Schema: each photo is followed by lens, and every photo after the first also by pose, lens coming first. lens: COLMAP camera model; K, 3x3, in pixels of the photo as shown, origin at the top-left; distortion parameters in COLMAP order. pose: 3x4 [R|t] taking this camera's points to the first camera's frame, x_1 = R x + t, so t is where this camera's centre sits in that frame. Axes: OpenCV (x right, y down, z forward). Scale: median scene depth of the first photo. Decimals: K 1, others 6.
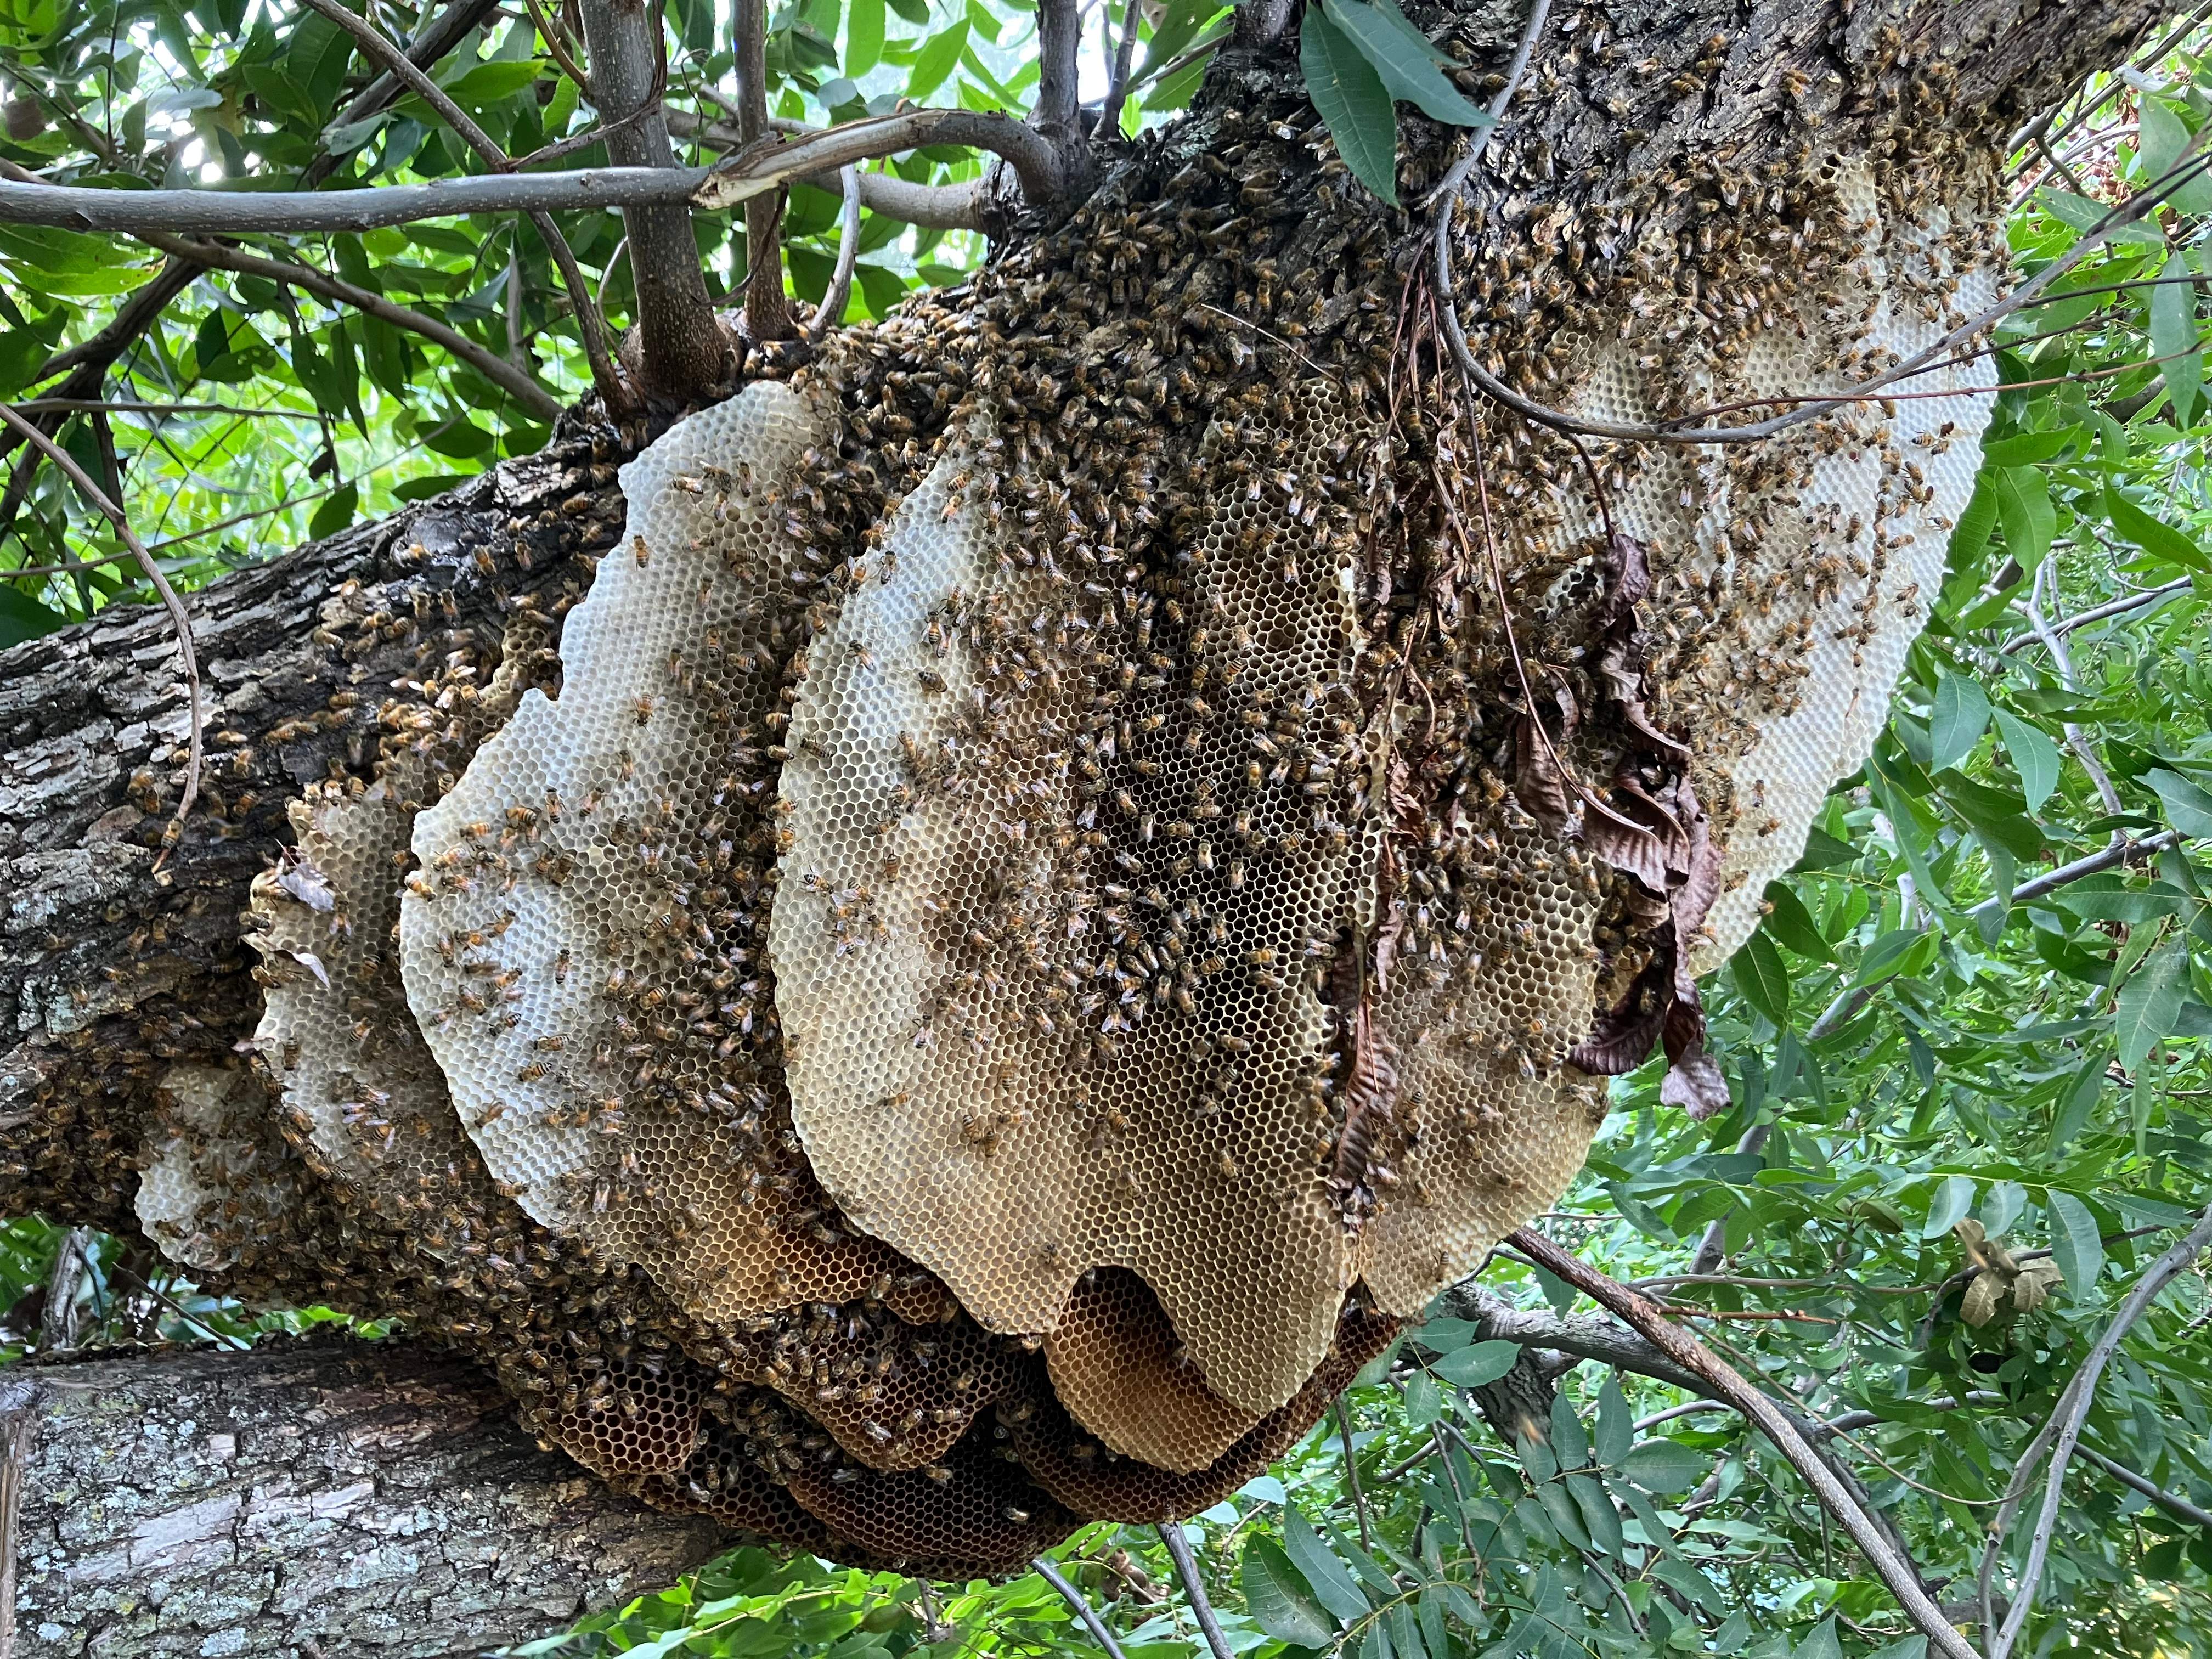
lens RADIAL K [[1799.2, 0, 1107.0], [0, 1799.2, 793.0], [0, 0, 1]] dist [0.012916, -0.026618]
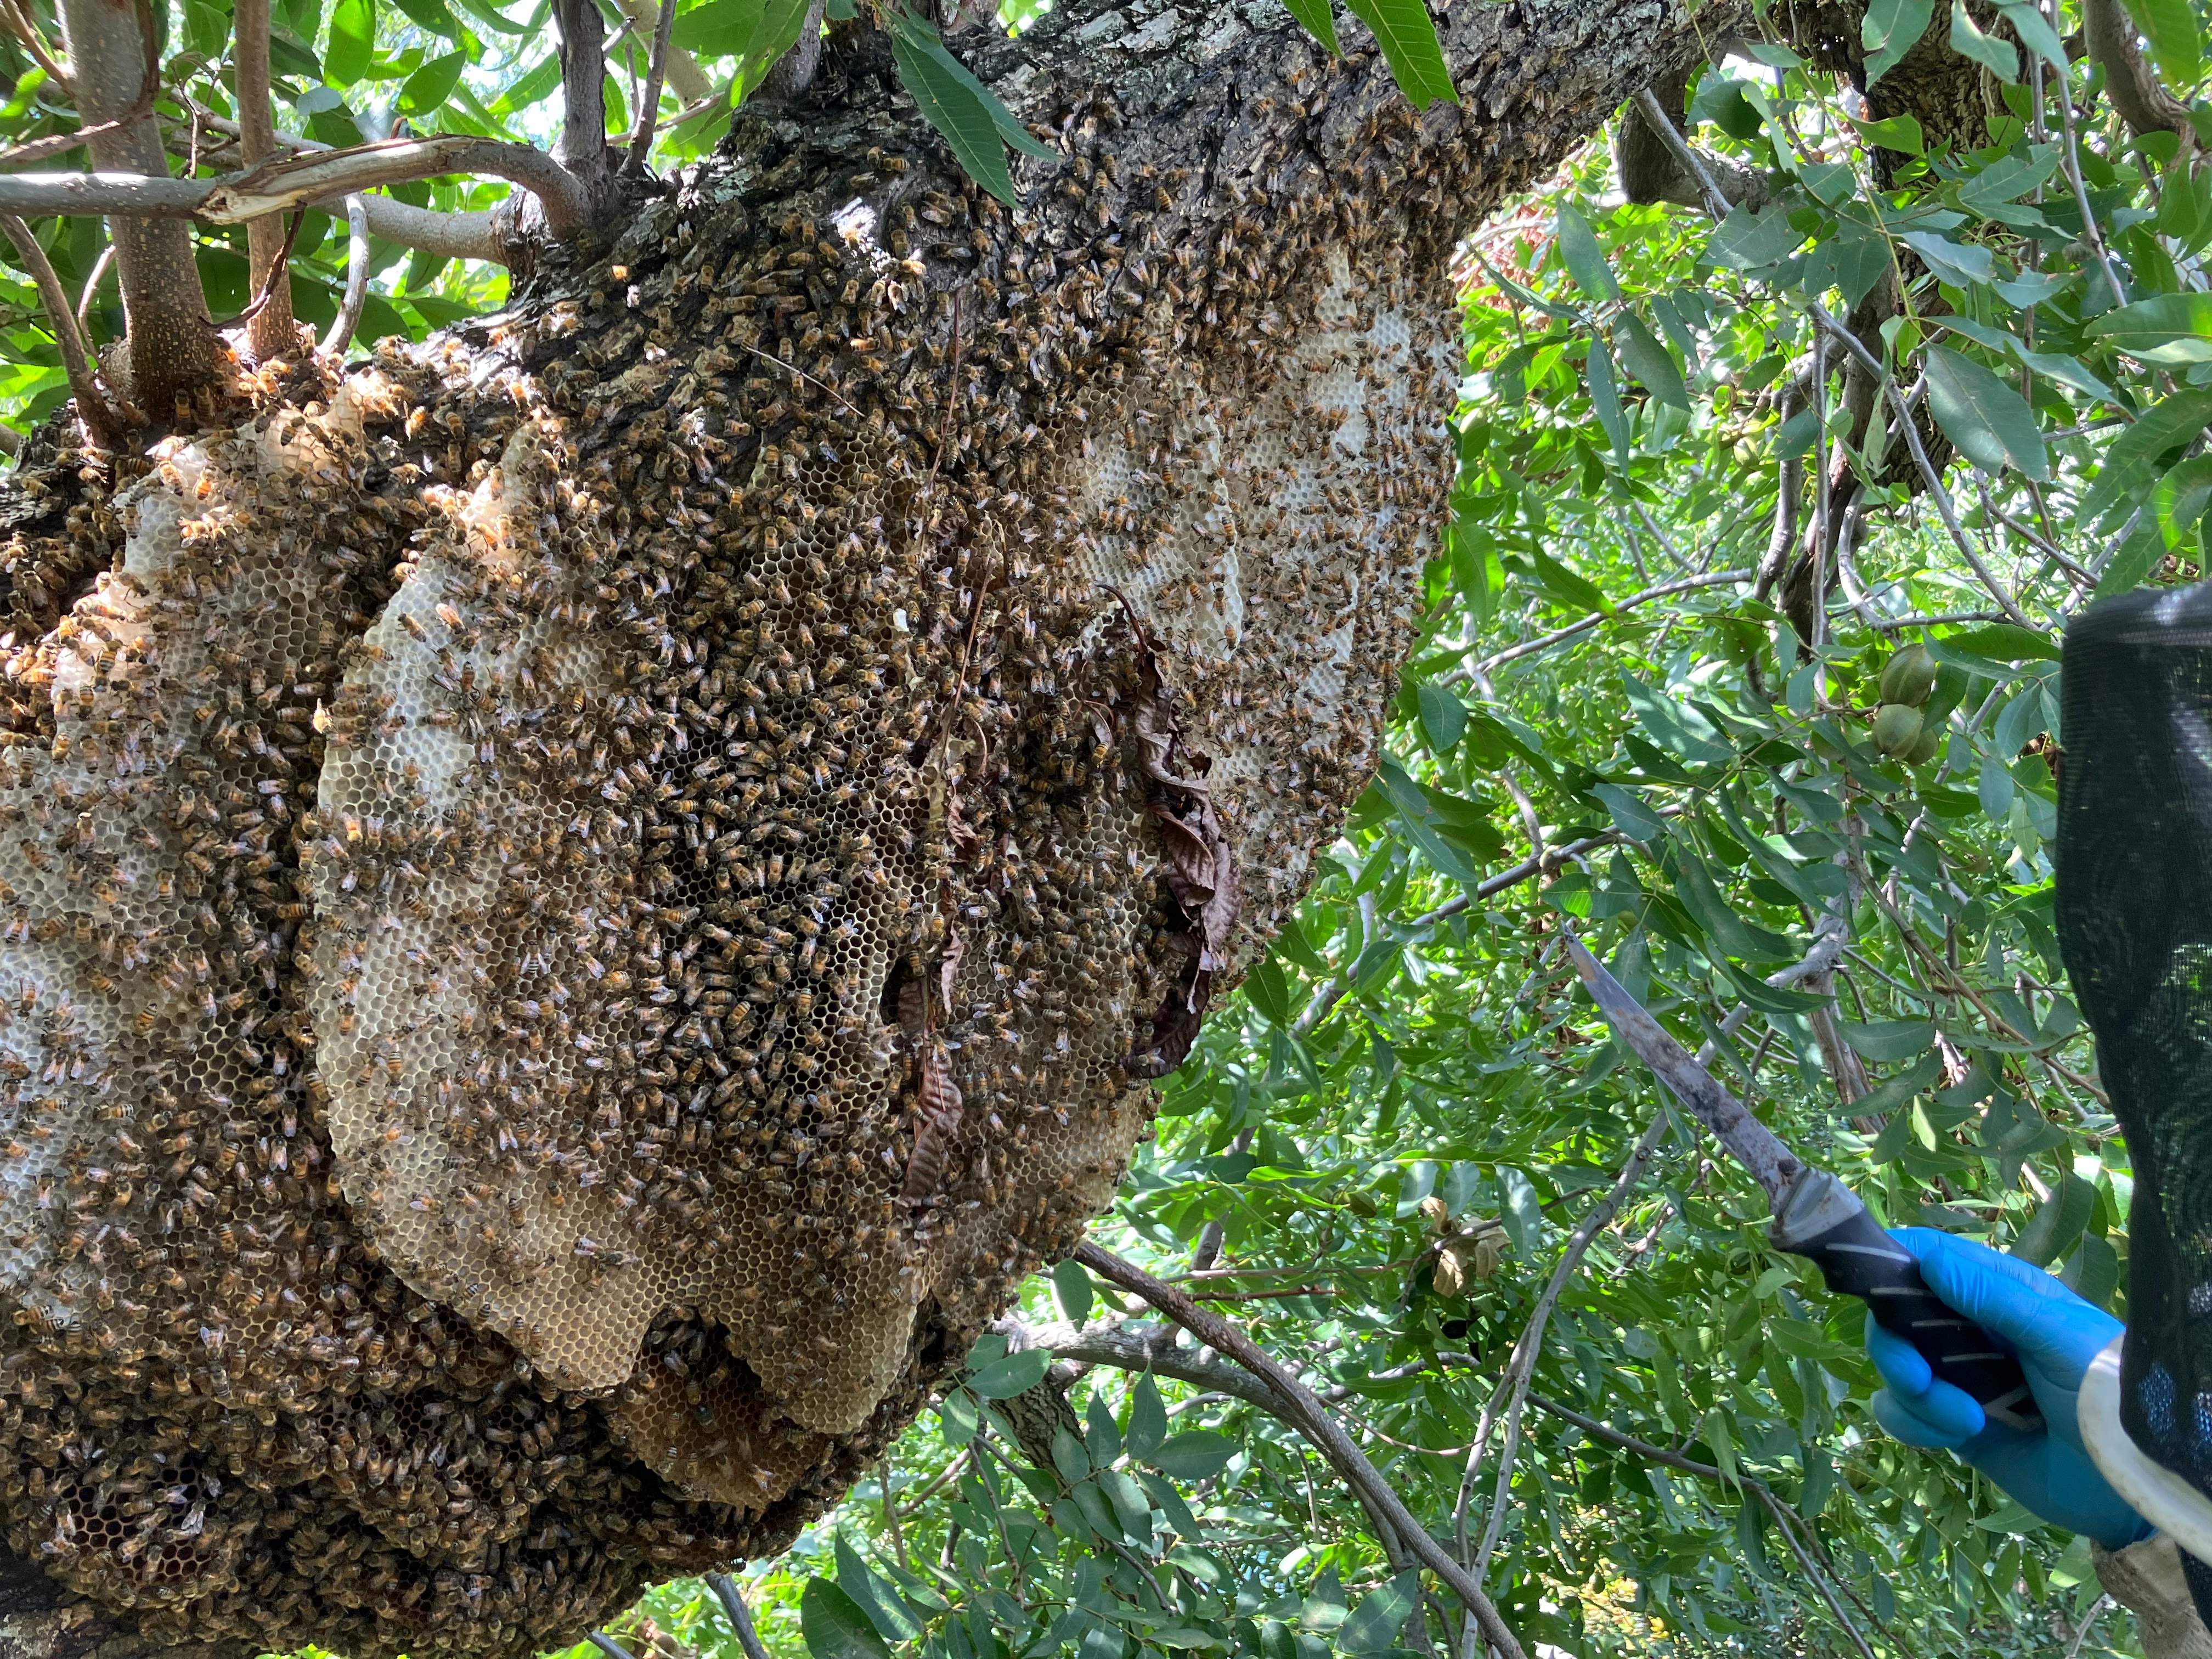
lens RADIAL K [[1799.2, 0, 1105.5], [0, 1799.2, 823.5], [0, 0, 1]] dist [0.012916, -0.026618]
pose [[0.959460, -0.029838, 0.280259, -0.045720], [0.031856, 0.999489, -0.002646, 0.005495], [-0.280037, 0.011467, 0.959921, -0.027346]]
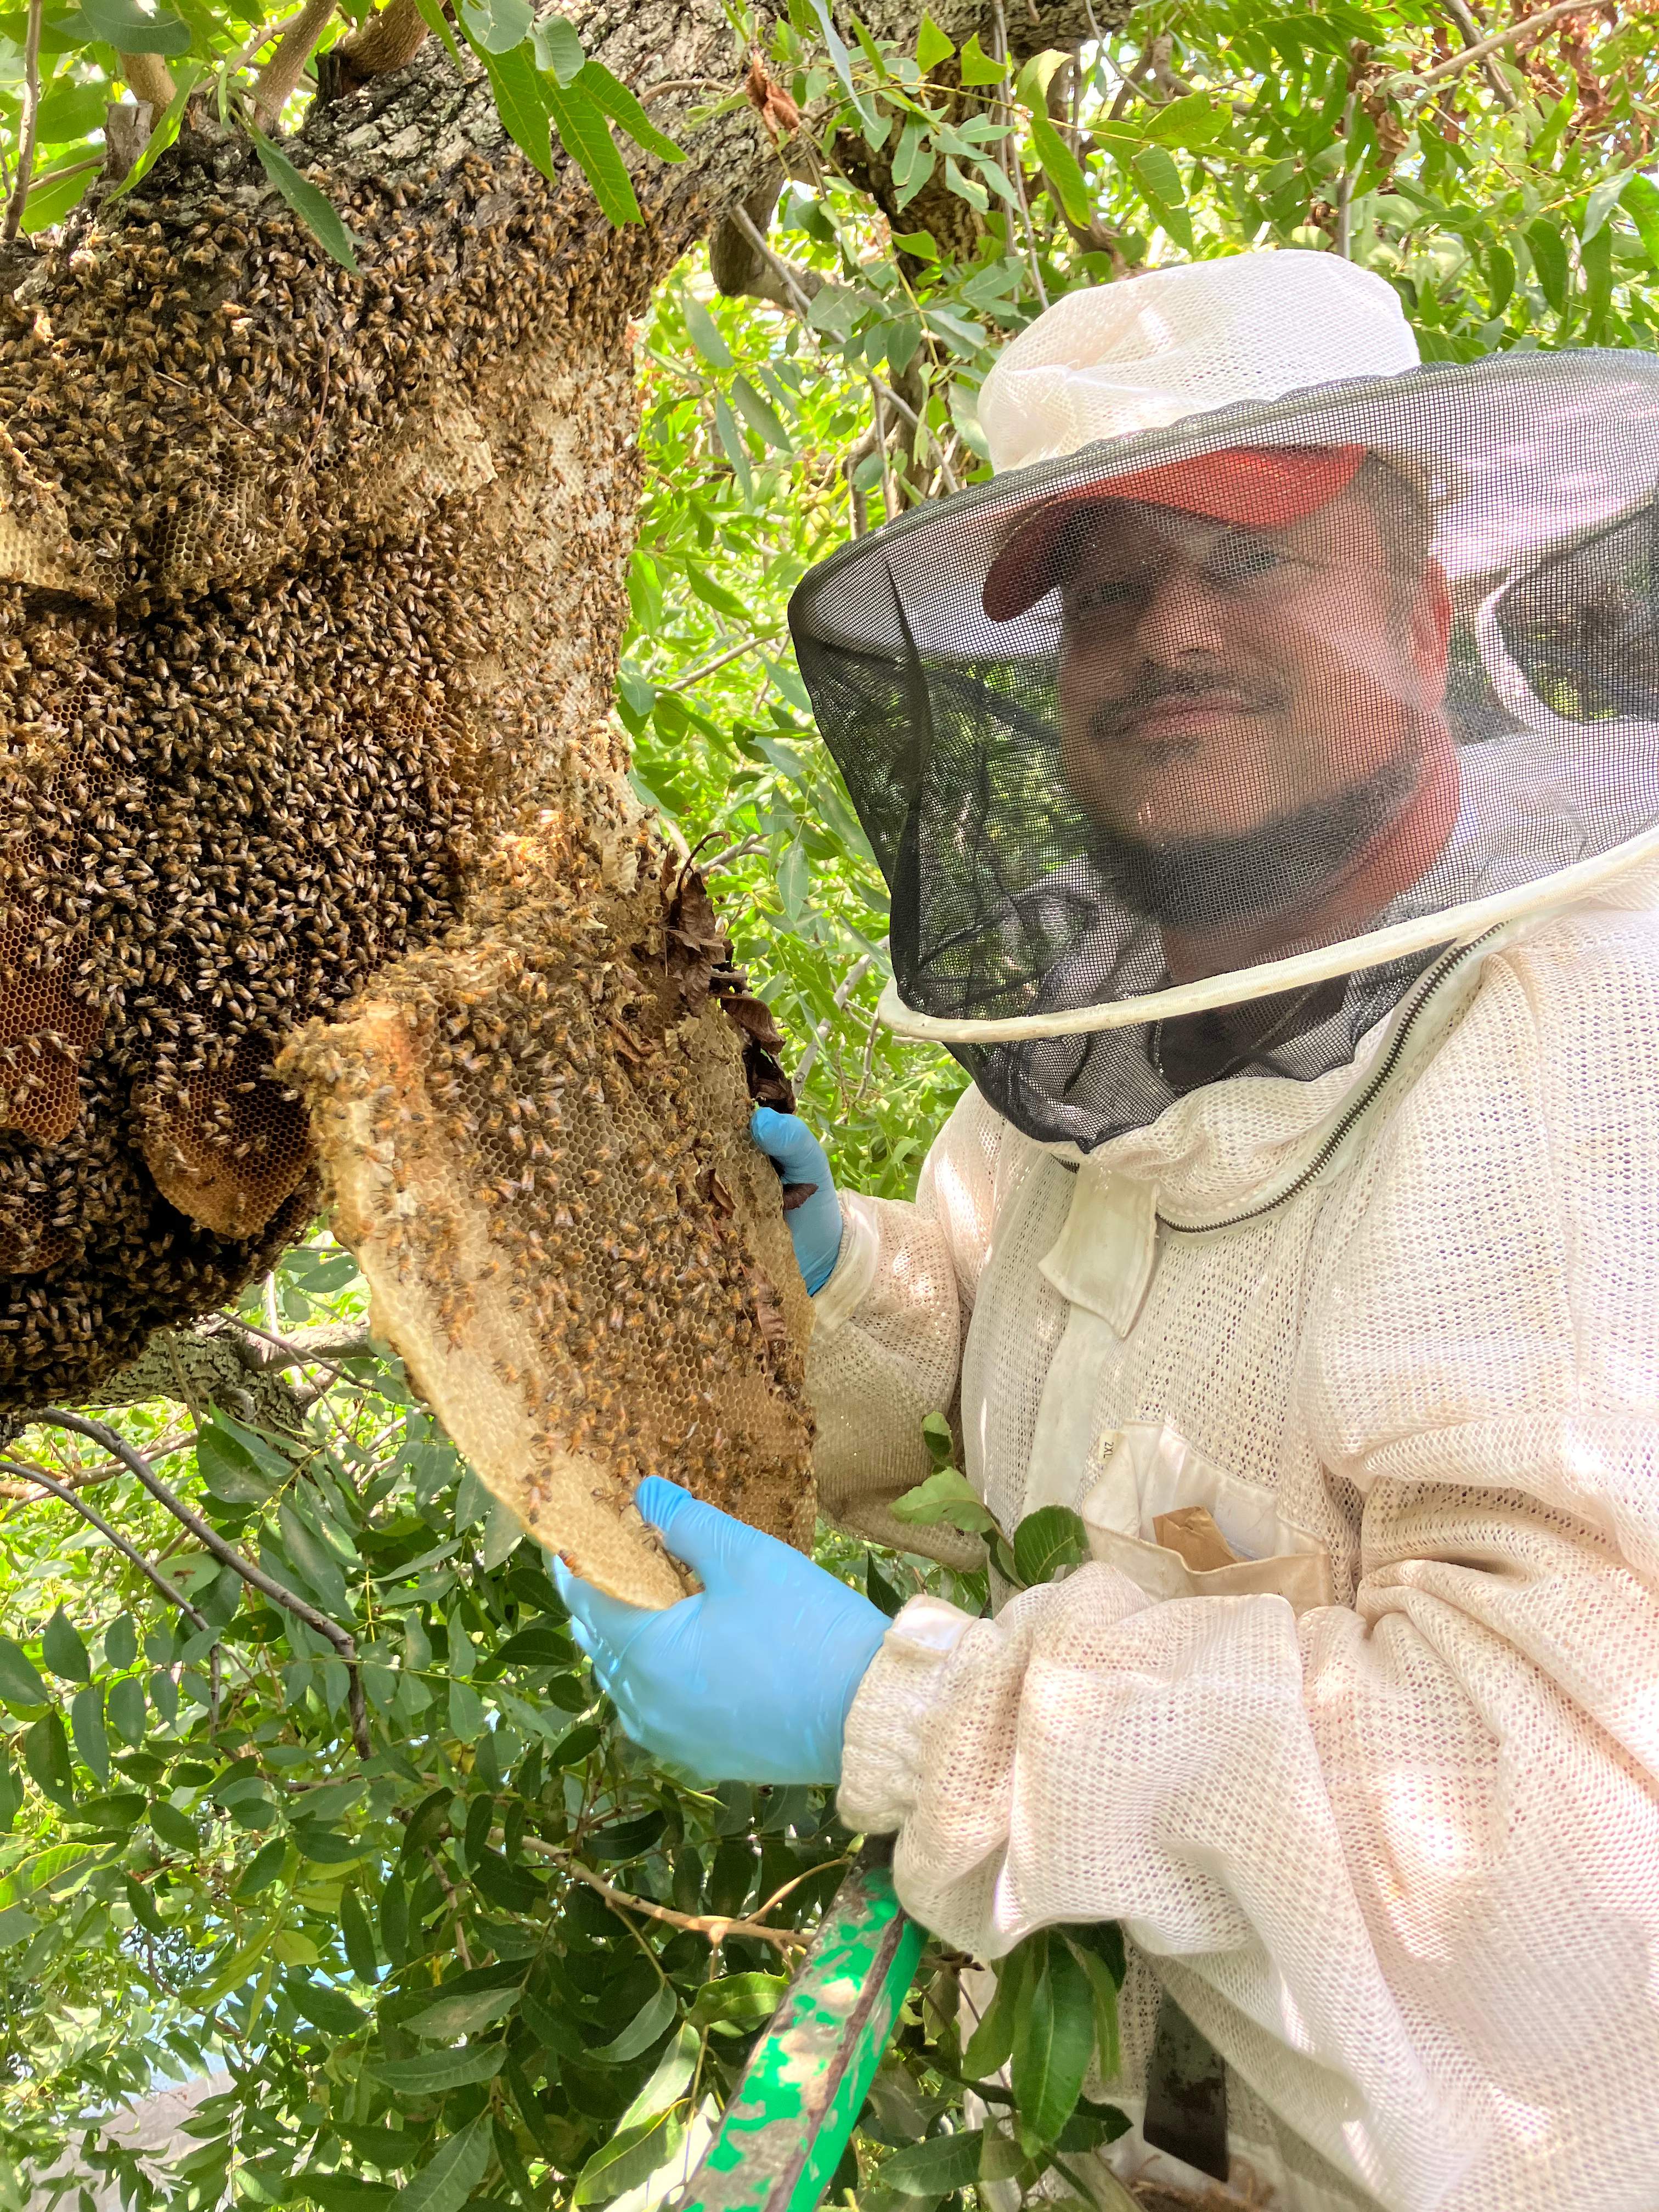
lens RADIAL K [[1799.2, 0, 849.7], [0, 1799.2, 1098.1], [0, 0, 1]] dist [0.012916, -0.026618]
pose [[0.797610, -0.159851, 0.581606, -0.411472], [0.121685, 0.987062, 0.104410, 0.195606], [-0.590771, -0.012506, 0.806742, -0.427346]]
